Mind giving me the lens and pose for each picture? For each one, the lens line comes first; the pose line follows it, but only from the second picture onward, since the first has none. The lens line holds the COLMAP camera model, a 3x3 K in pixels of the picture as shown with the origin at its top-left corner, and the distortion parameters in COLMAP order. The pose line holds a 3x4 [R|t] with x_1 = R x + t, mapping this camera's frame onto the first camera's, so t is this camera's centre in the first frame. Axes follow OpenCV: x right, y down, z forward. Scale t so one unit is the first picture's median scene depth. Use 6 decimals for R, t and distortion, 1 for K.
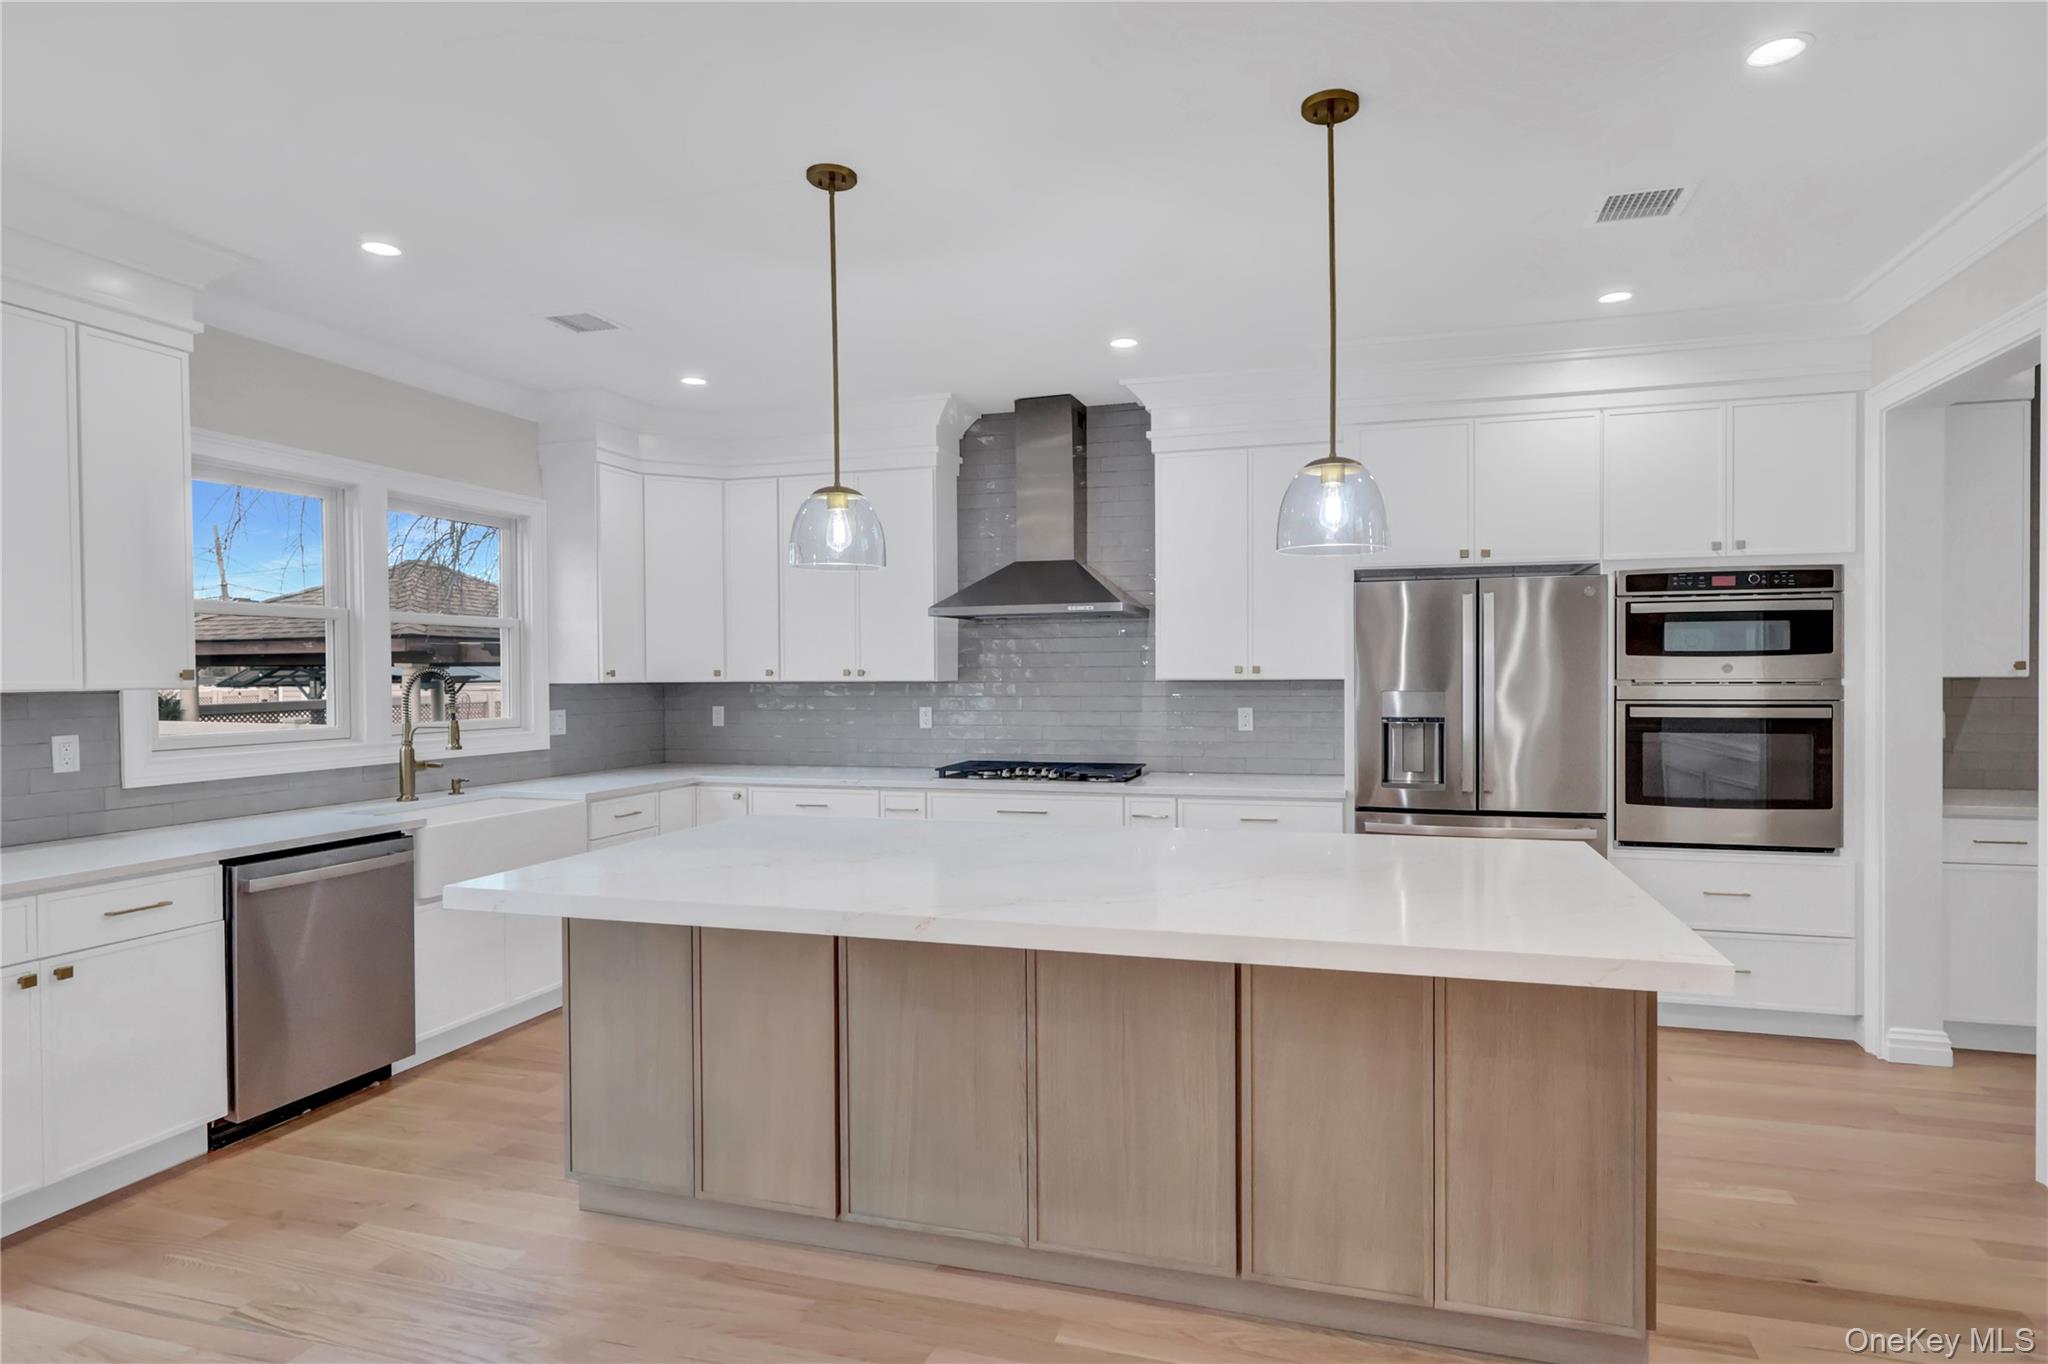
lens RADIAL K [[1094.3, 0, 1027.2], [0, 1094.3, 686.2], [0, 0, 1]] dist [-0.000729, -0.000259]
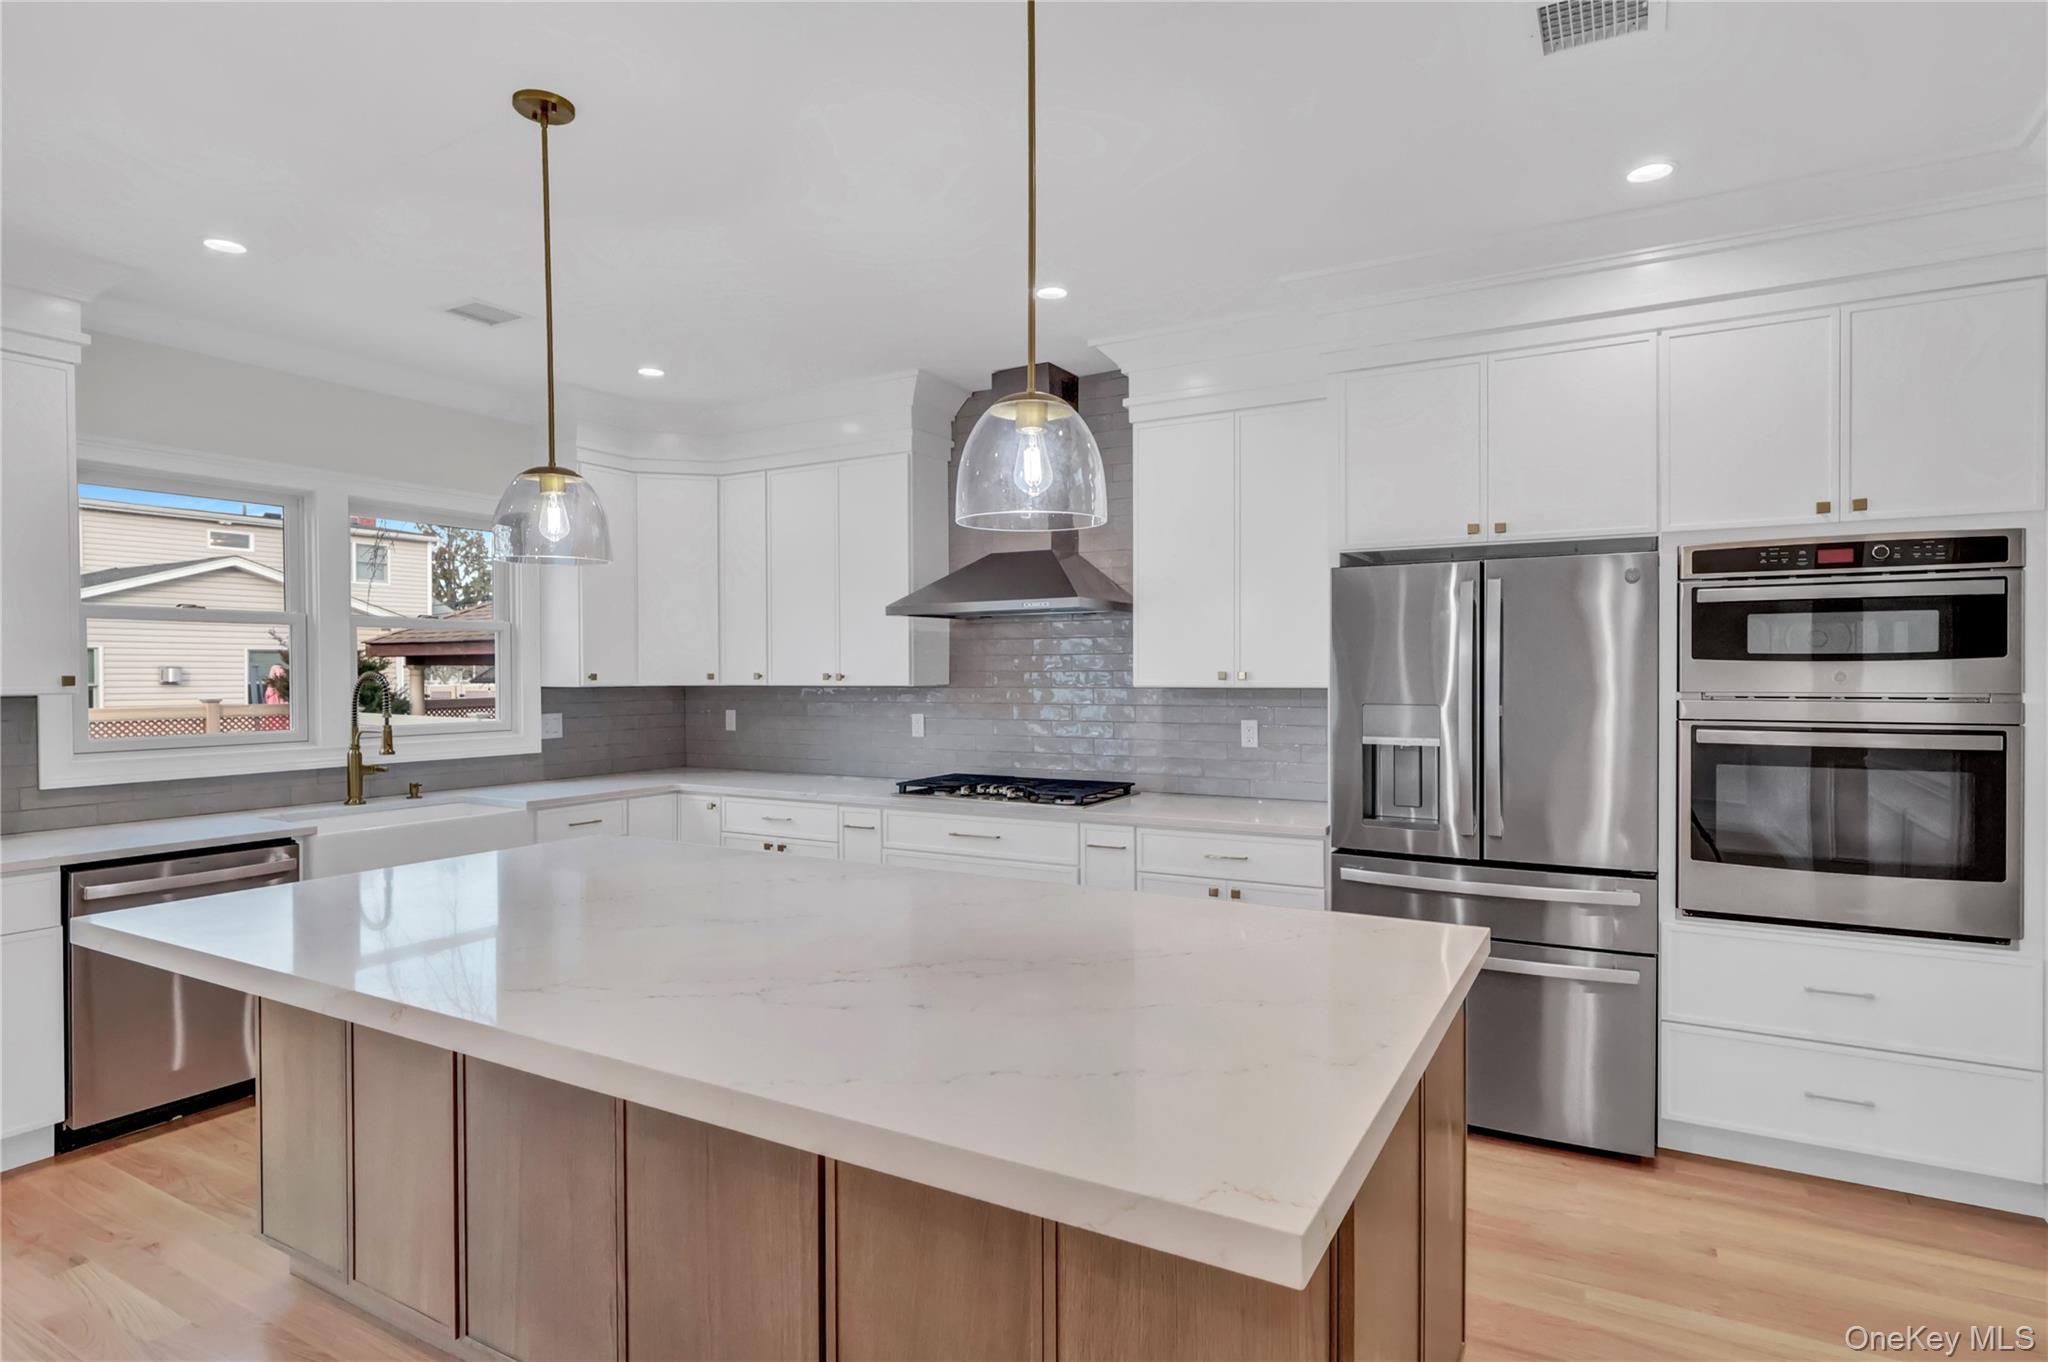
lens RADIAL K [[1076.4, 0, 1029.4], [0, 1076.4, 680.3], [0, 0, 1]] dist [-0.000917, -0.000070]
pose [[0.973942, 0.003971, -0.226763, 0.269409], [-0.004577, 0.999987, -0.002145, -0.010244], [0.226752, 0.003127, 0.973948, 0.184364]]
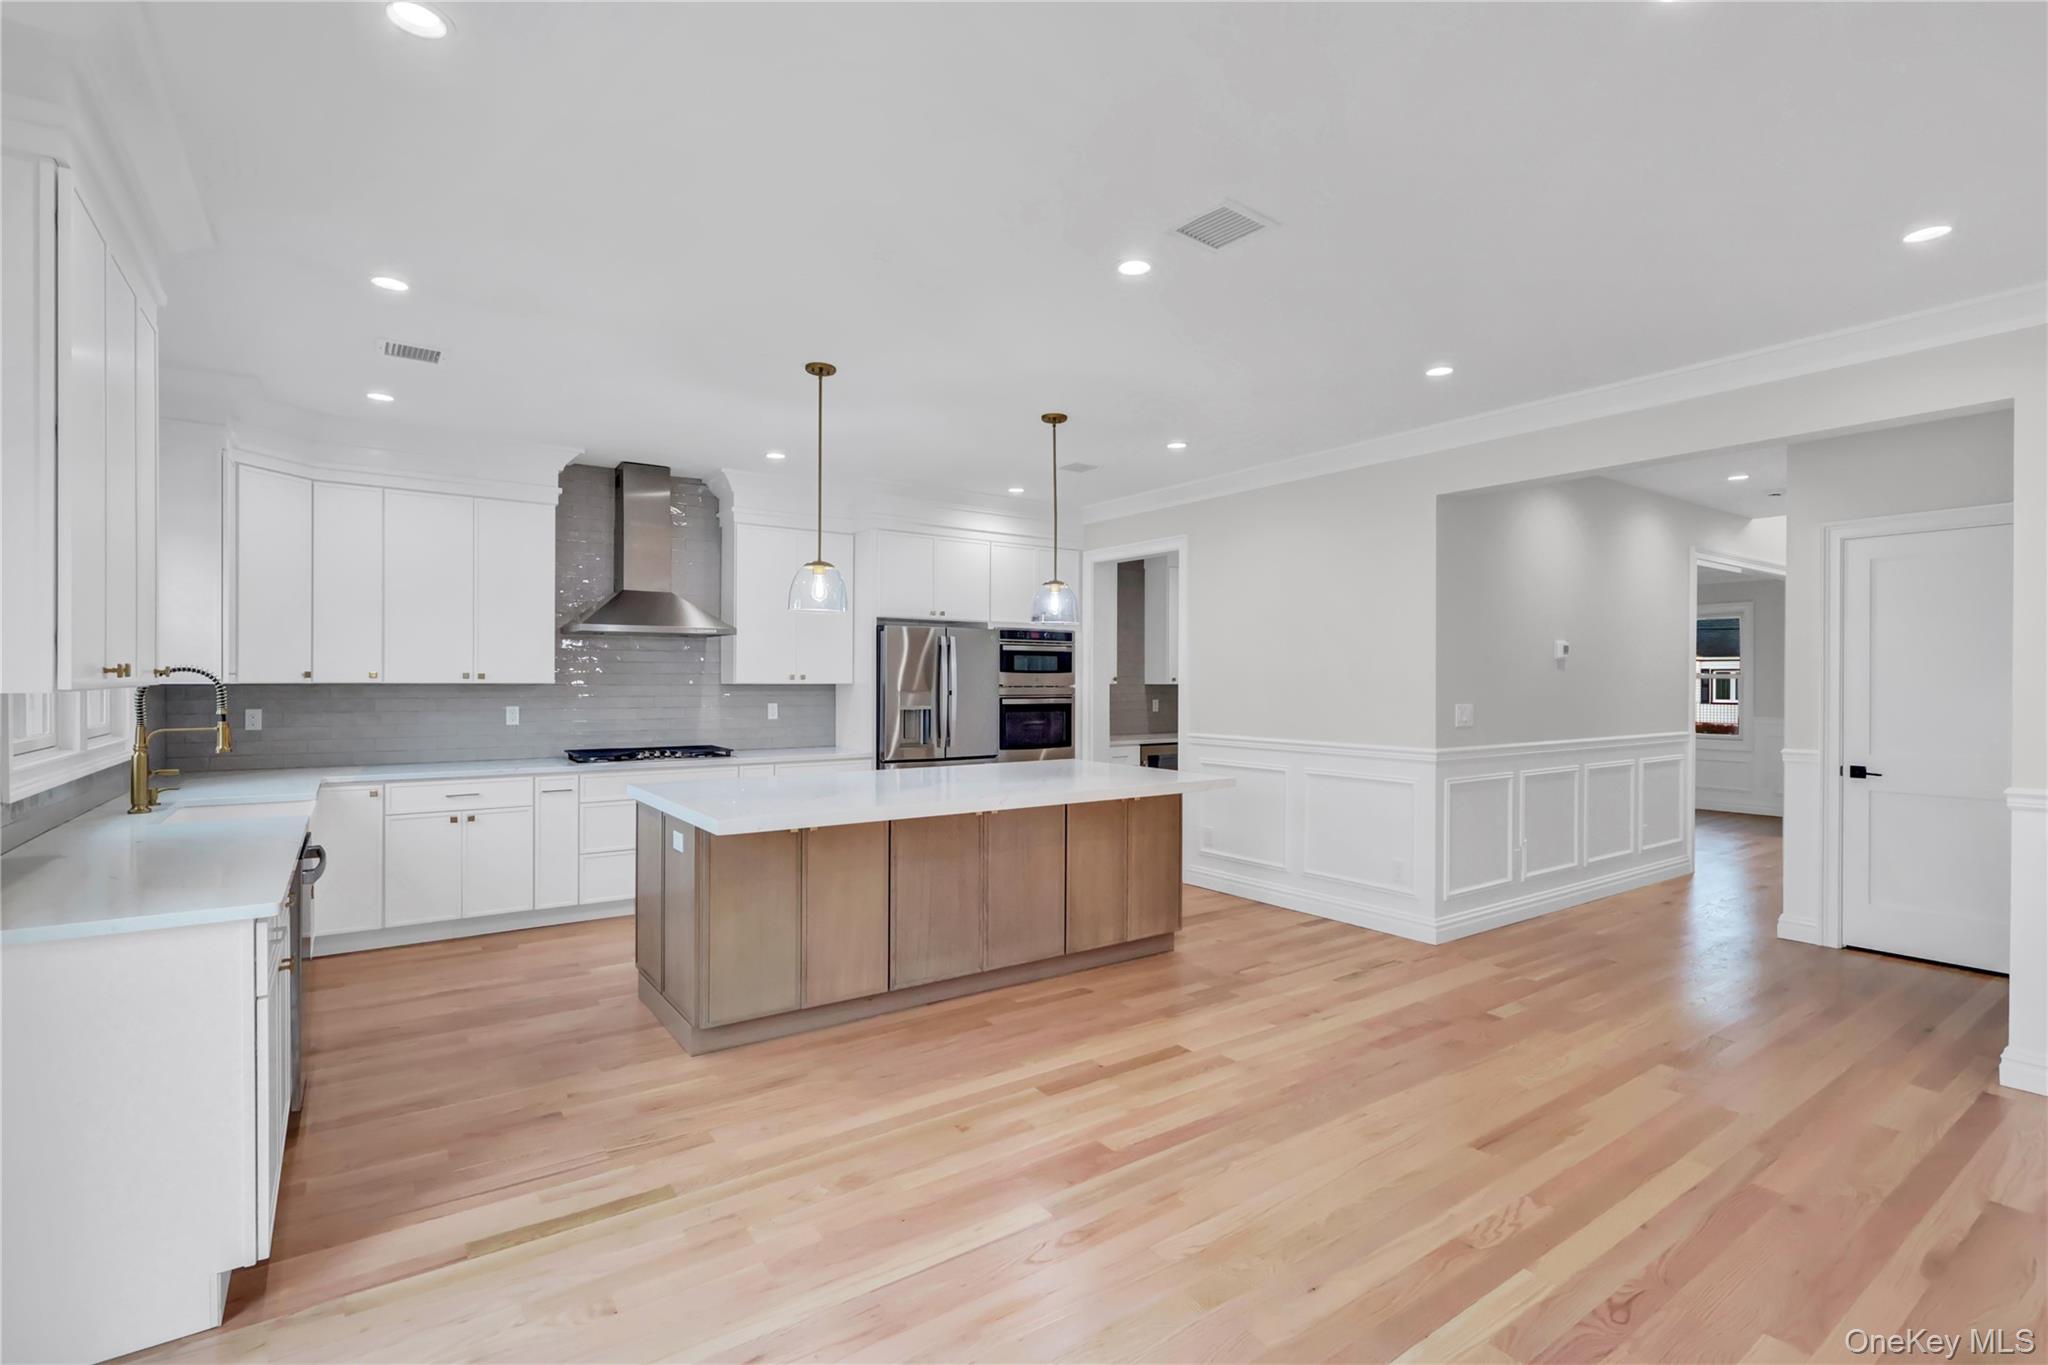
lens RADIAL K [[1017.1, 0, 1024.0], [0, 1017.1, 682.5], [0, 0, 1]] dist [-0.000648, -0.000078]
pose [[0.593588, 0.006344, 0.804744, -0.837667], [0.002369, 0.999951, -0.009630, 0.007262], [-0.804766, 0.007622, 0.593543, -0.086593]]
